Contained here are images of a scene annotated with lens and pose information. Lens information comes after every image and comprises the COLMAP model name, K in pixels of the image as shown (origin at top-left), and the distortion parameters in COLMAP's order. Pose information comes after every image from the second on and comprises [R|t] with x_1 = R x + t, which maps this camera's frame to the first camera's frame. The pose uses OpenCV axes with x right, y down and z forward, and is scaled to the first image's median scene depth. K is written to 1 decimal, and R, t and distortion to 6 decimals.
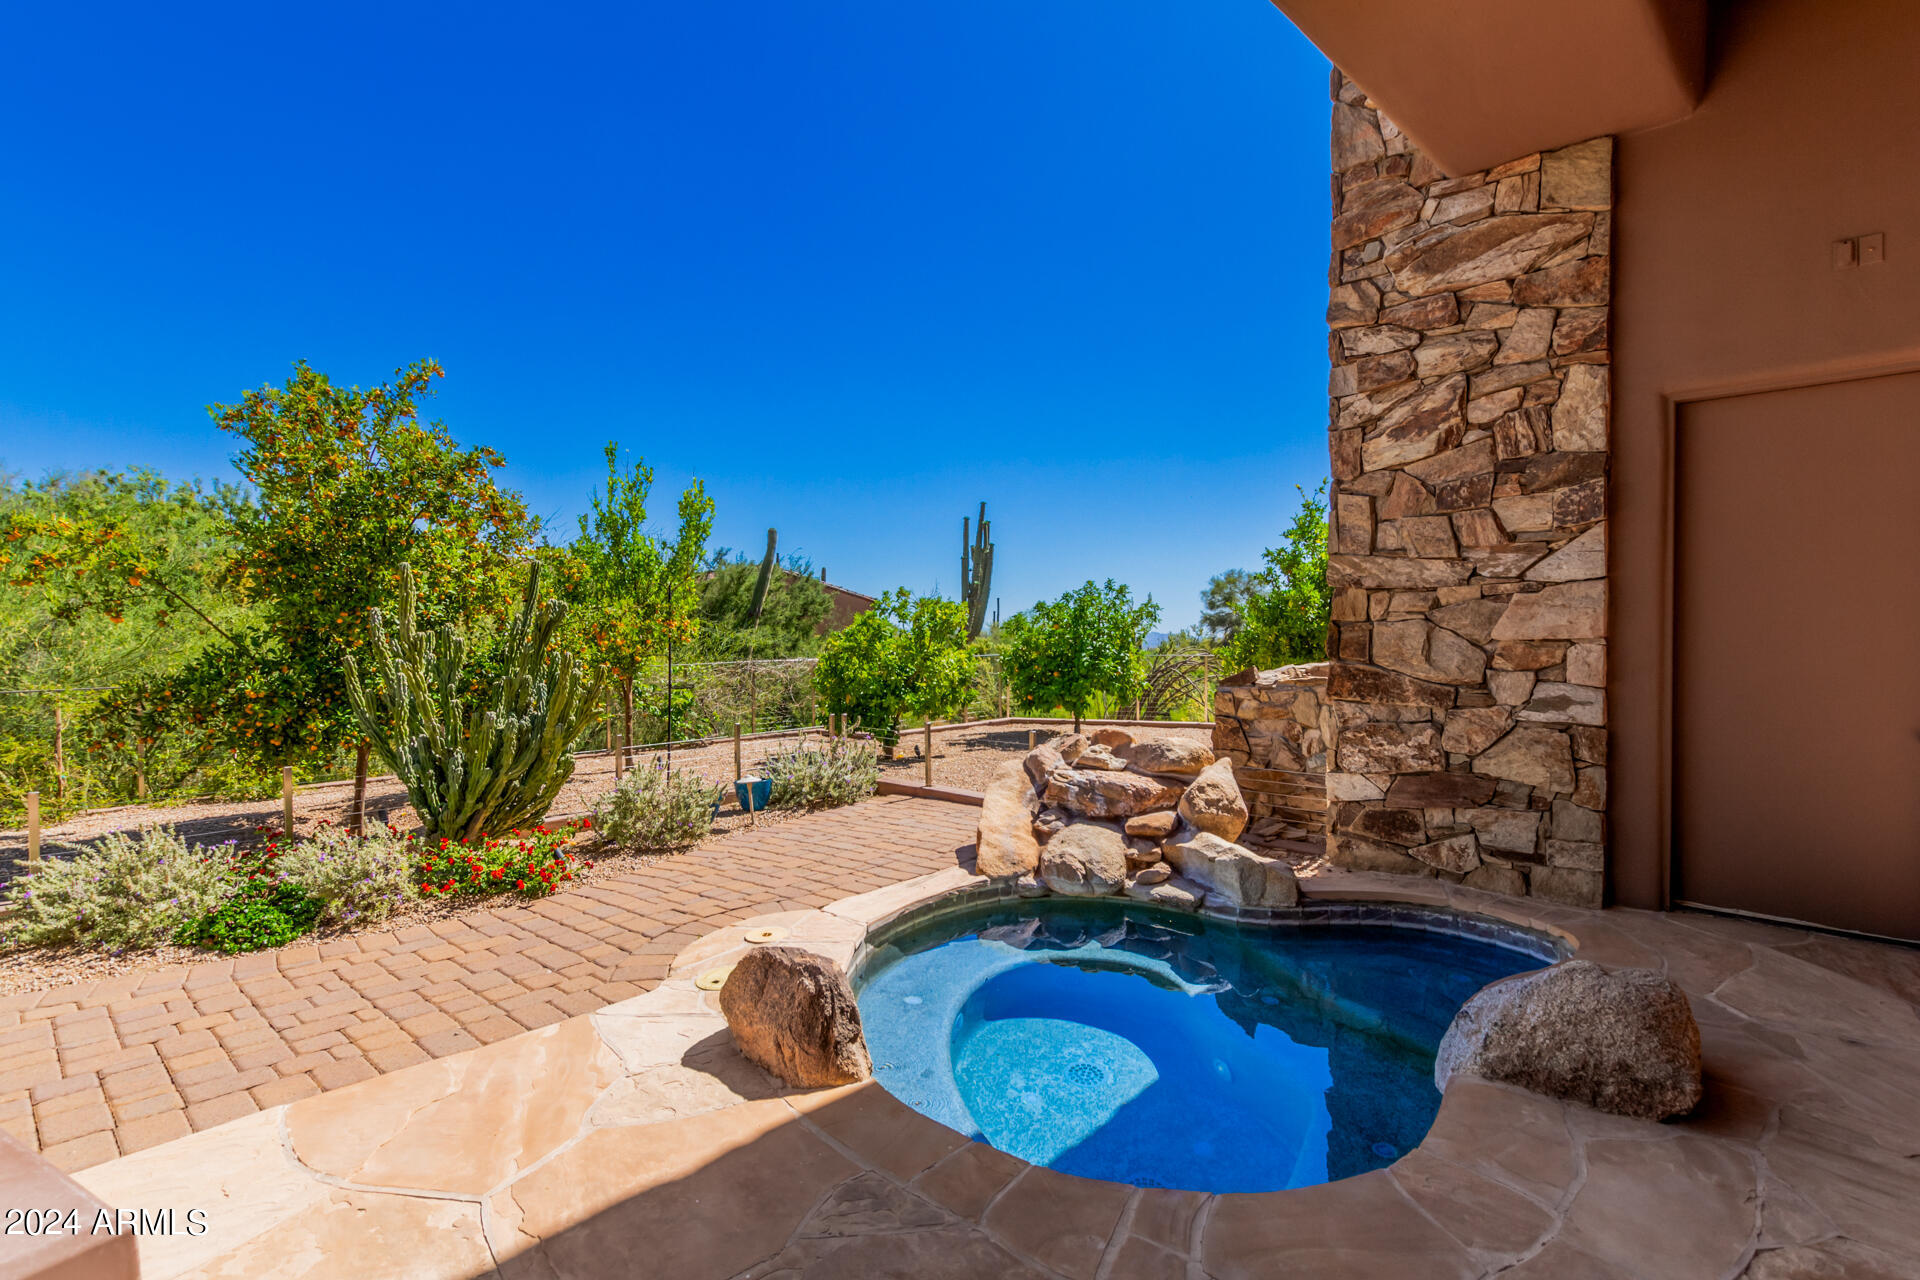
lens RADIAL K [[893.2, 0, 959.4], [0, 893.2, 650.8], [0, 0, 1]] dist [0.002514, 0.000000]
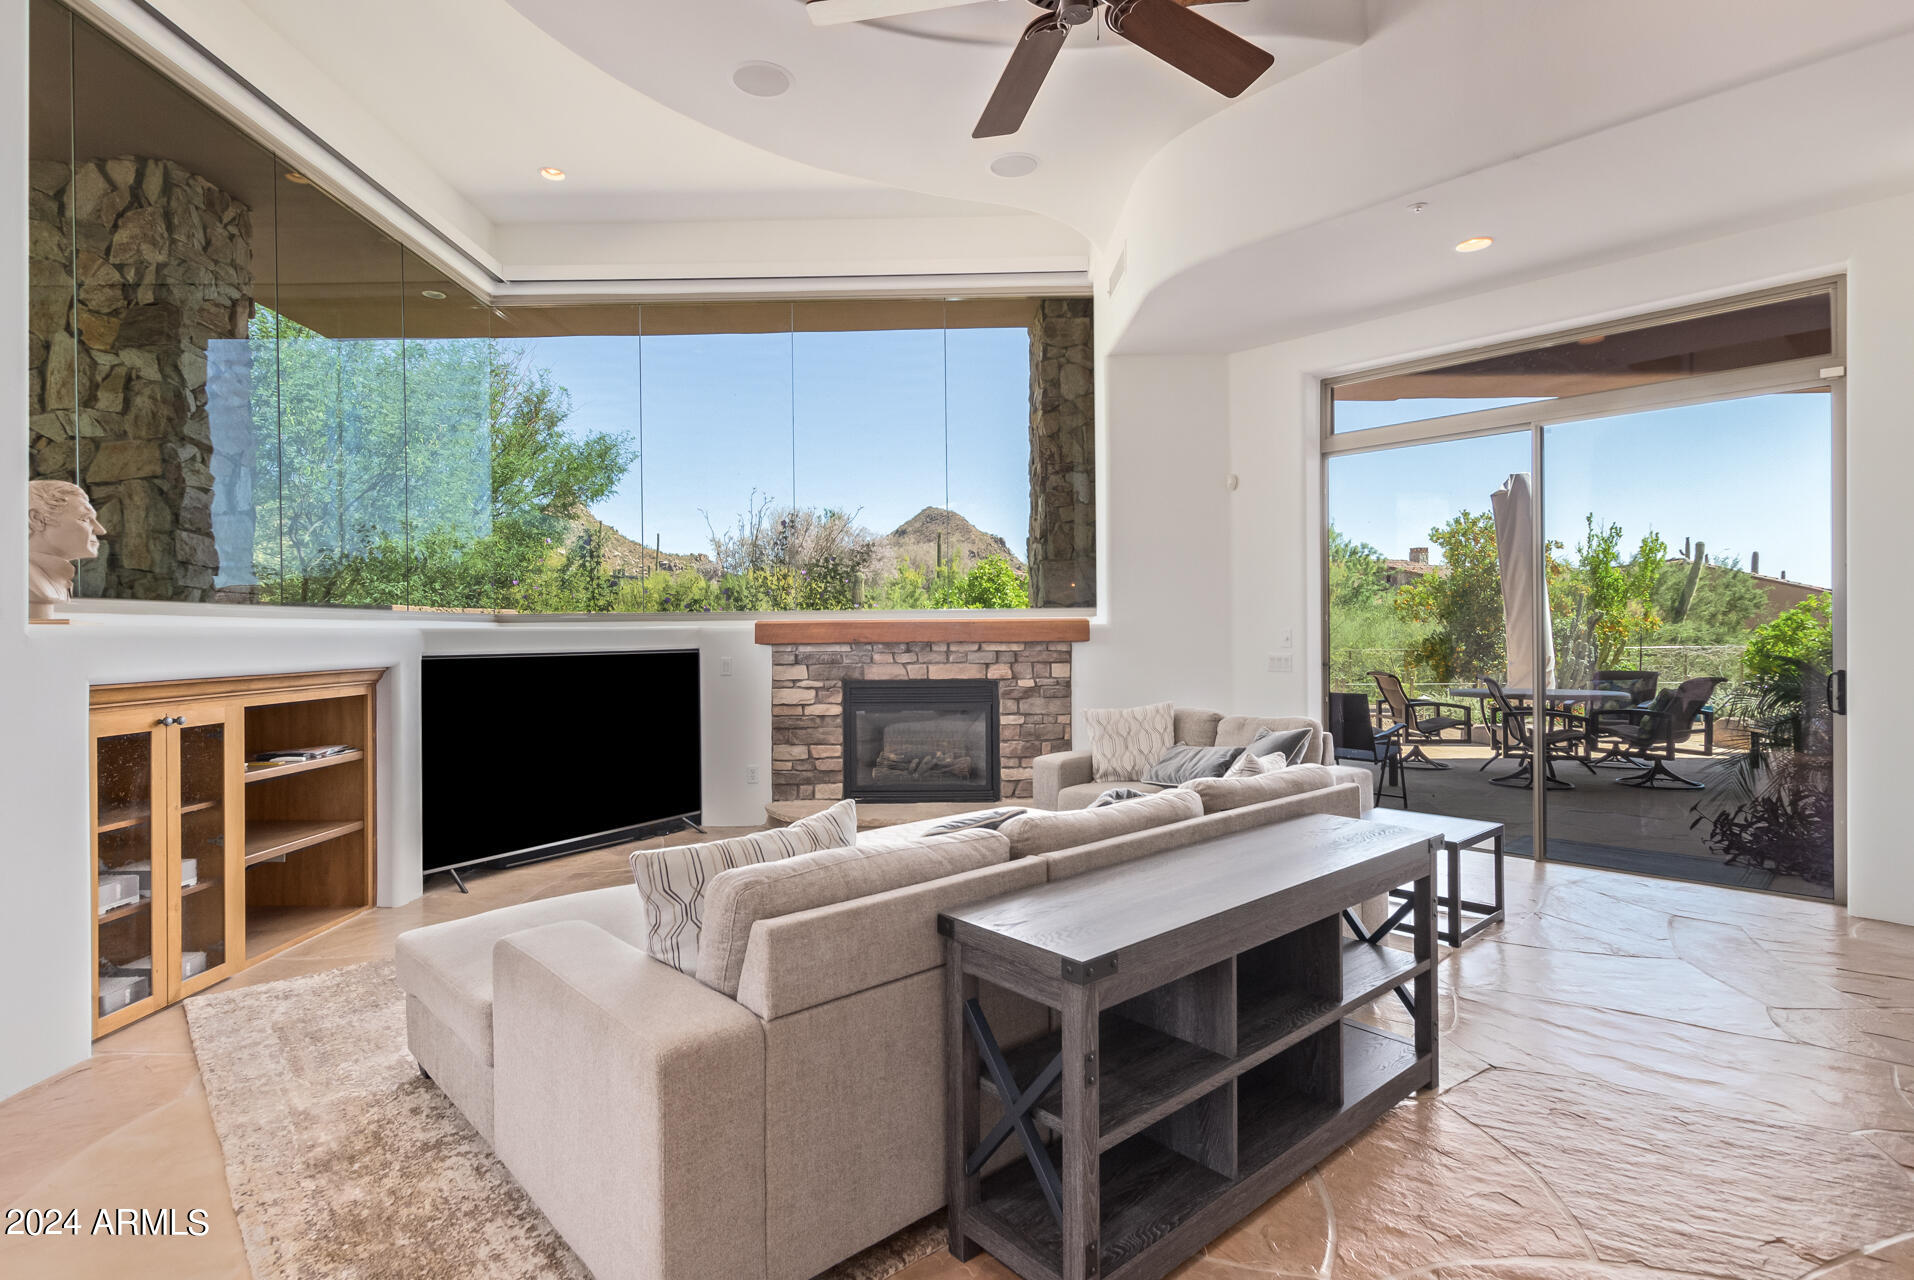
lens RADIAL K [[963.3, 0, 947.8], [0, 963.3, 632.6], [0, 0, 1]] dist [0.002424, 0.000725]
pose [[0.660808, 0.003117, -0.750549, 0.349713], [-0.015840, 0.999827, -0.009793, 0.060075], [0.750388, 0.018360, 0.660742, -2.199298]]
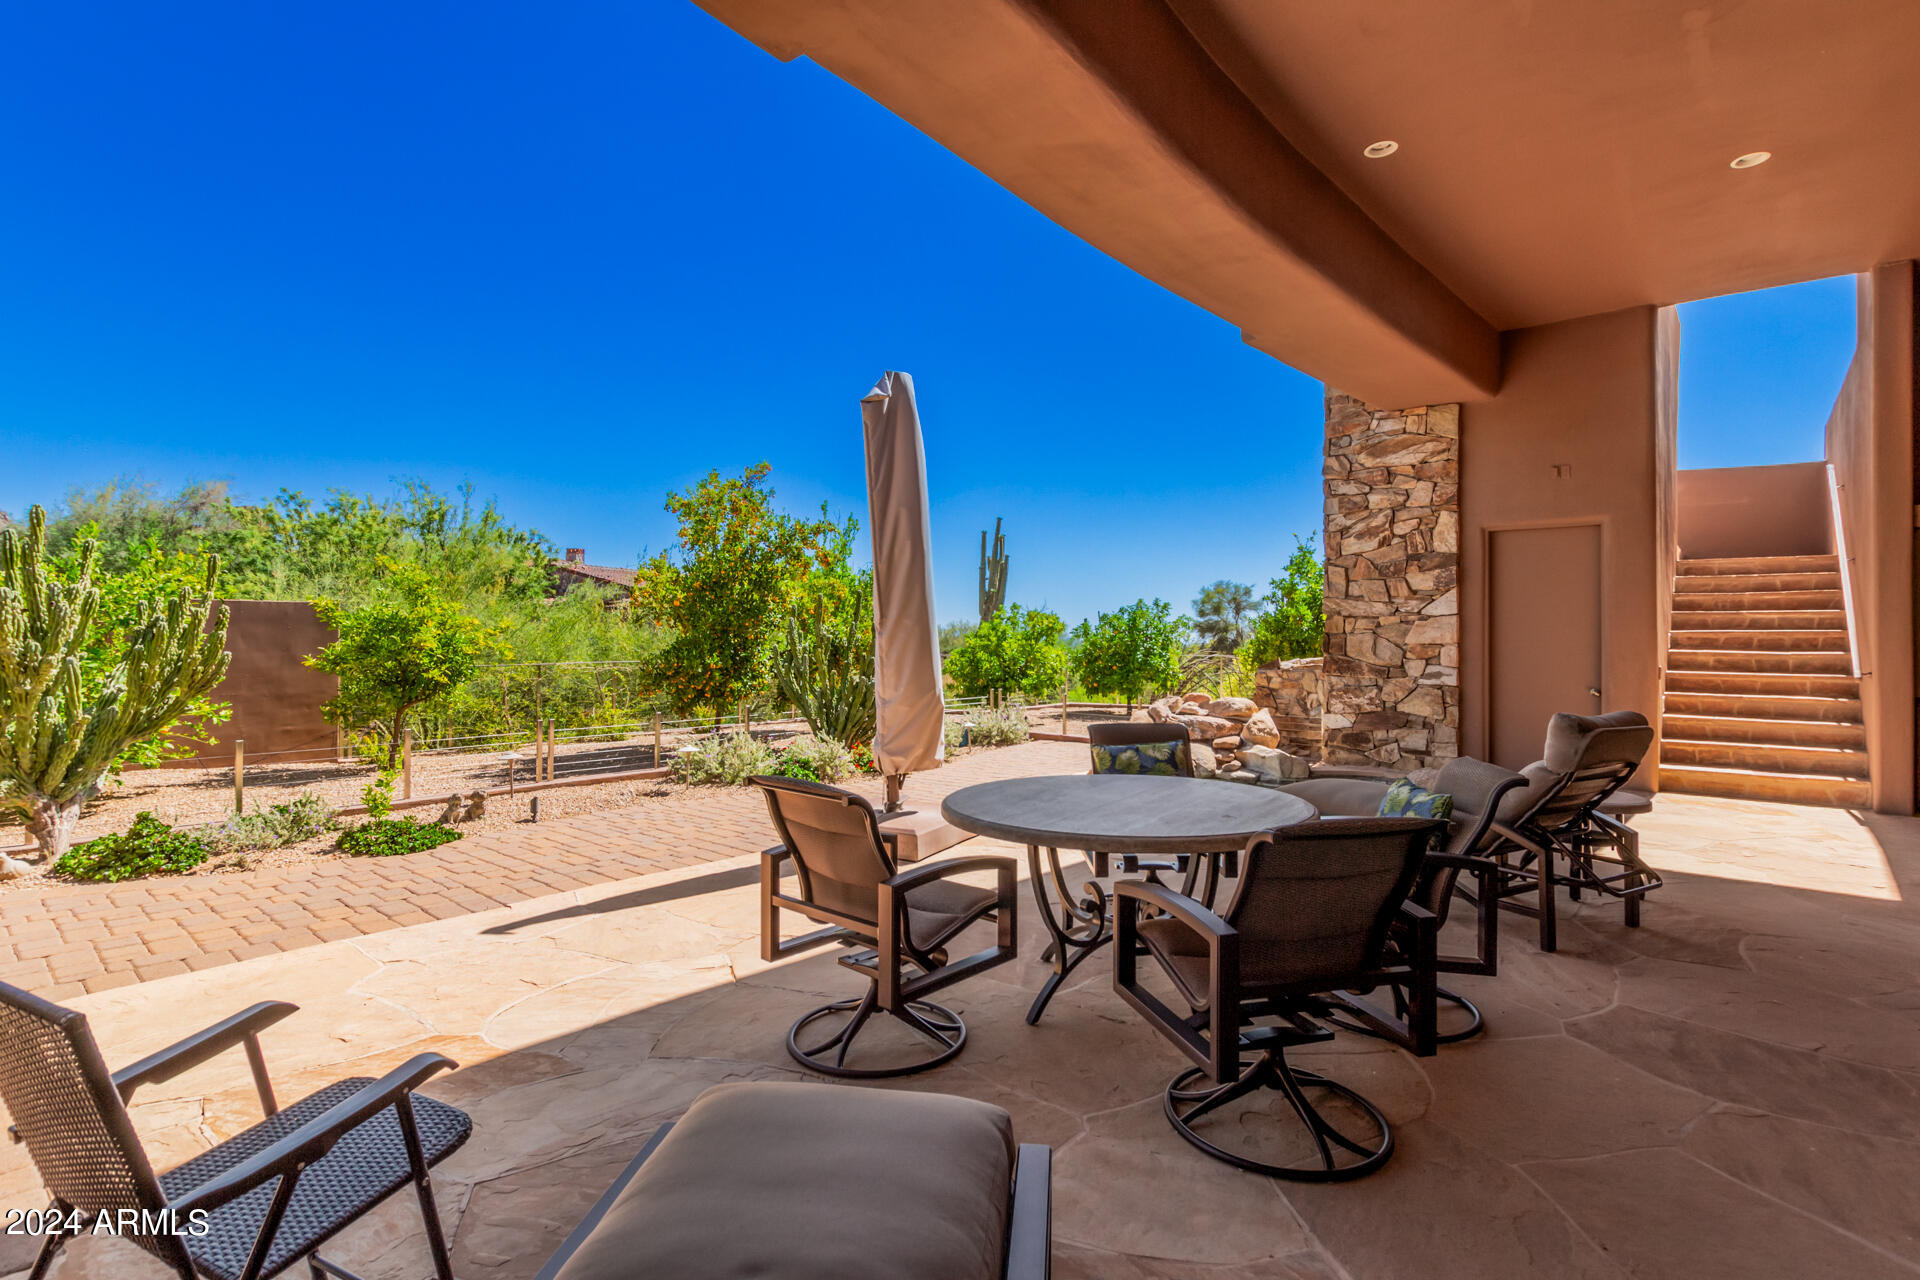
lens RADIAL K [[902.0, 0, 958.4], [0, 902.0, 623.9], [0, 0, 1]] dist [-0.001537, -0.000080]
pose [[0.999598, 0.013763, 0.024787, -0.416393], [-0.012941, 0.999371, -0.033022, 0.021252], [-0.025226, 0.032688, 0.999147, -0.909366]]
